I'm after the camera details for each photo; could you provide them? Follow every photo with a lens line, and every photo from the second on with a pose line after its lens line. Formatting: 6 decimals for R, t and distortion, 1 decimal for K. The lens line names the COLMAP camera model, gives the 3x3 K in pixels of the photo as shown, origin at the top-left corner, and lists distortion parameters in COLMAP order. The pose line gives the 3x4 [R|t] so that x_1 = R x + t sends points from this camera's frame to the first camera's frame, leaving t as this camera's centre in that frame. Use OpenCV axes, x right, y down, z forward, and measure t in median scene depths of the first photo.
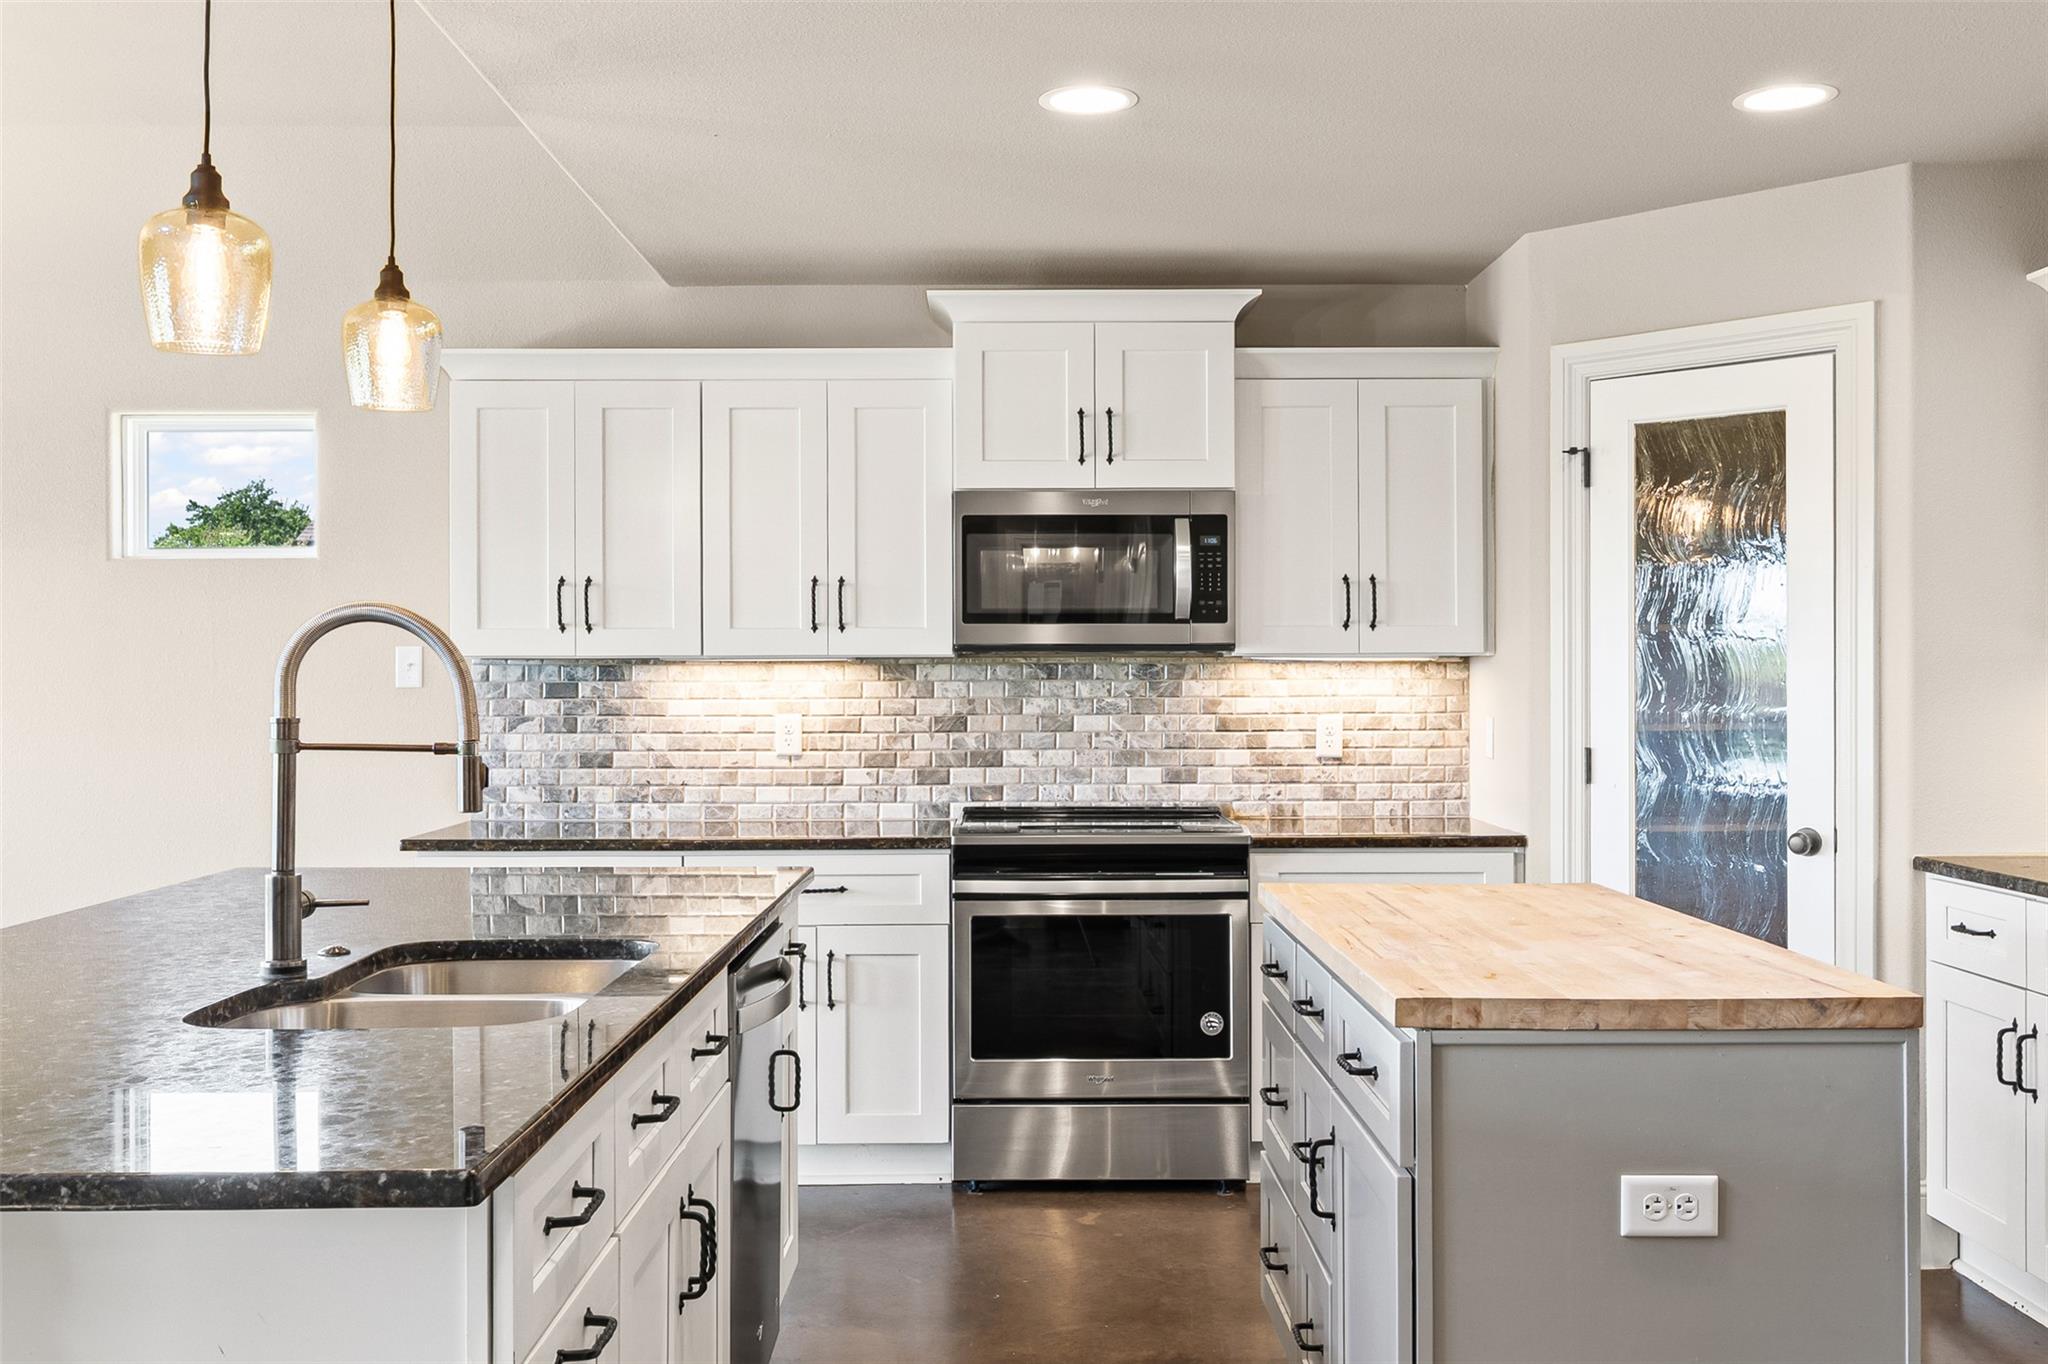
lens RADIAL K [[1944.8, 0, 1024.0], [0, 1944.8, 682.0], [0, 0, 1]] dist [-0.009403, -0.006033]
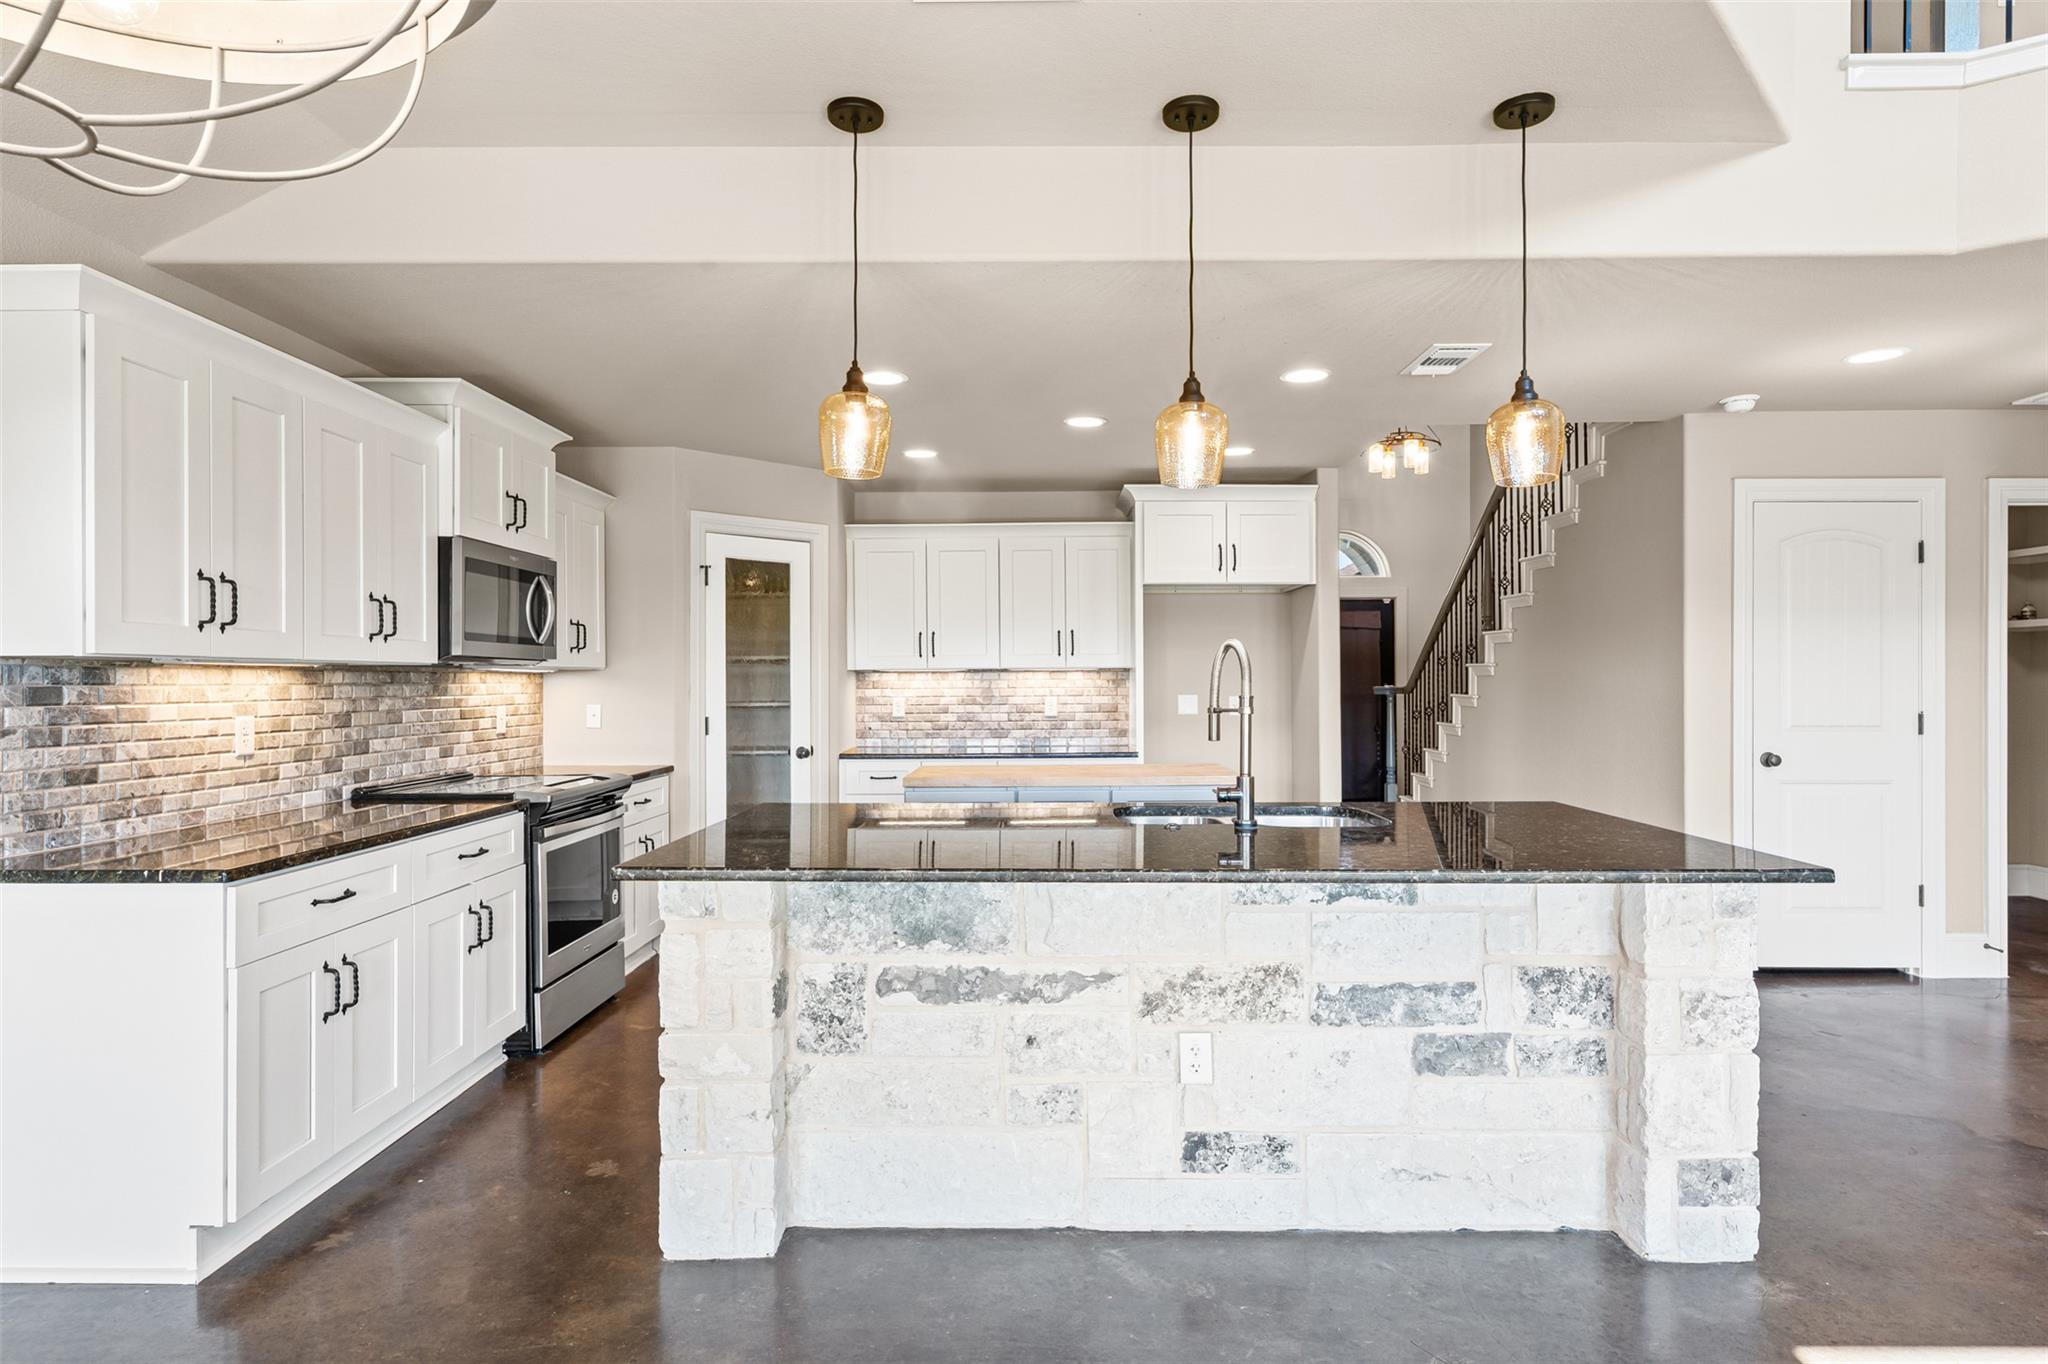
lens RADIAL K [[1076.9, 0, 1024.0], [0, 1076.9, 682.0], [0, 0, 1]] dist [0.001703, -0.001272]
pose [[0.020785, 0.001859, 0.999782, -0.693962], [0.007523, 0.999970, -0.002015, 0.002411], [-0.999756, 0.007563, 0.020771, 0.567095]]
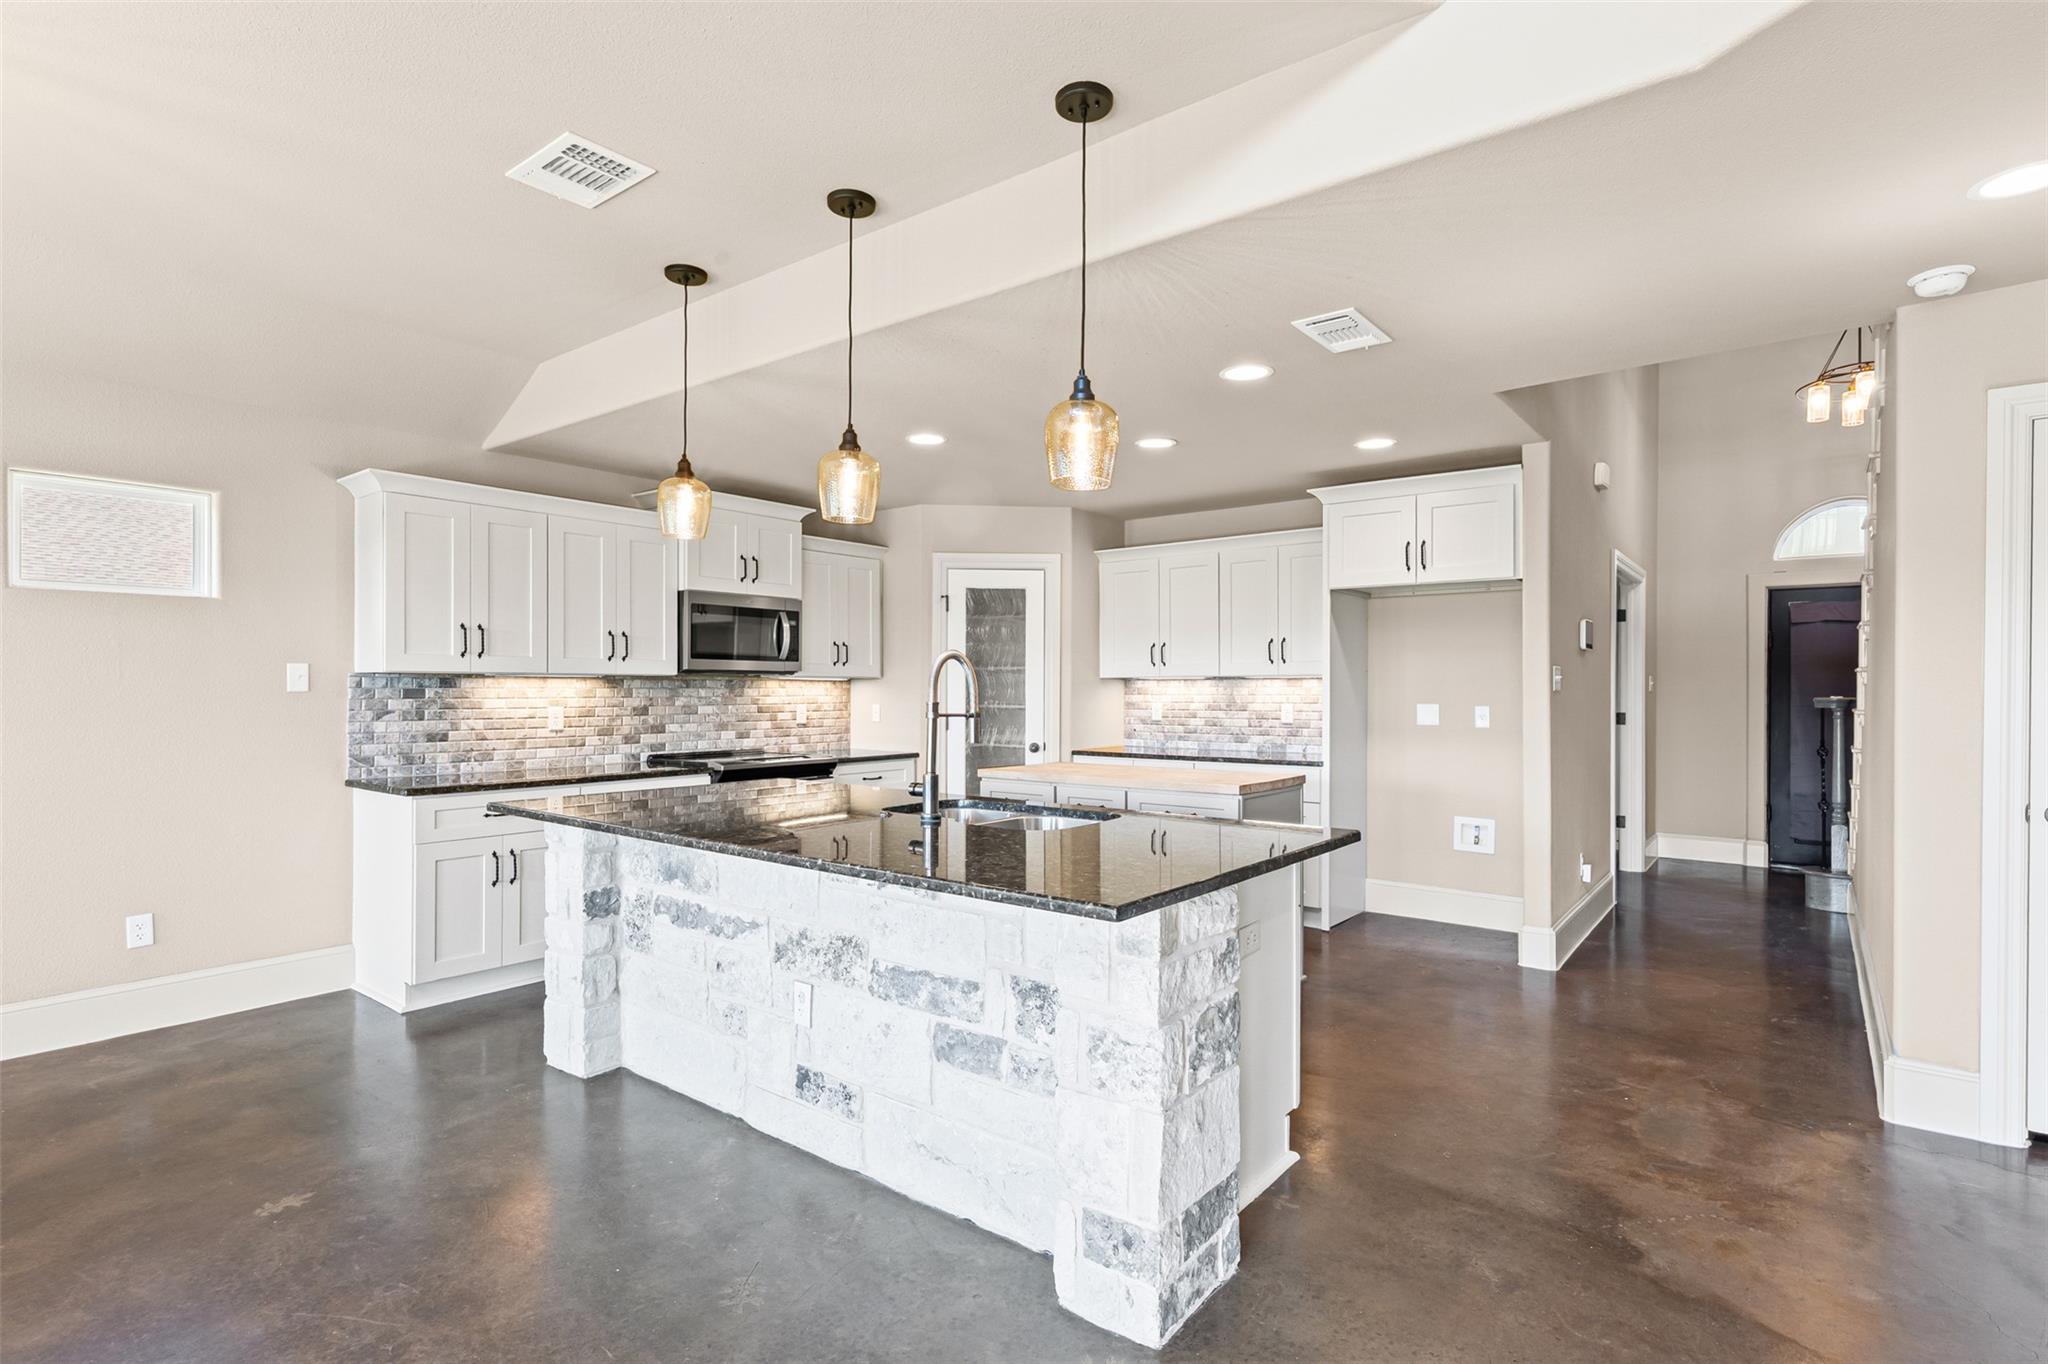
lens RADIAL K [[999.6, 0, 1030.7], [0, 999.6, 686.7], [0, 0, 1]] dist [0.000739, -0.000079]
pose [[0.622945, 0.004523, 0.782252, -0.561061], [0.000246, 0.999982, -0.005978, 0.003820], [-0.782265, 0.003917, 0.622933, 0.101152]]
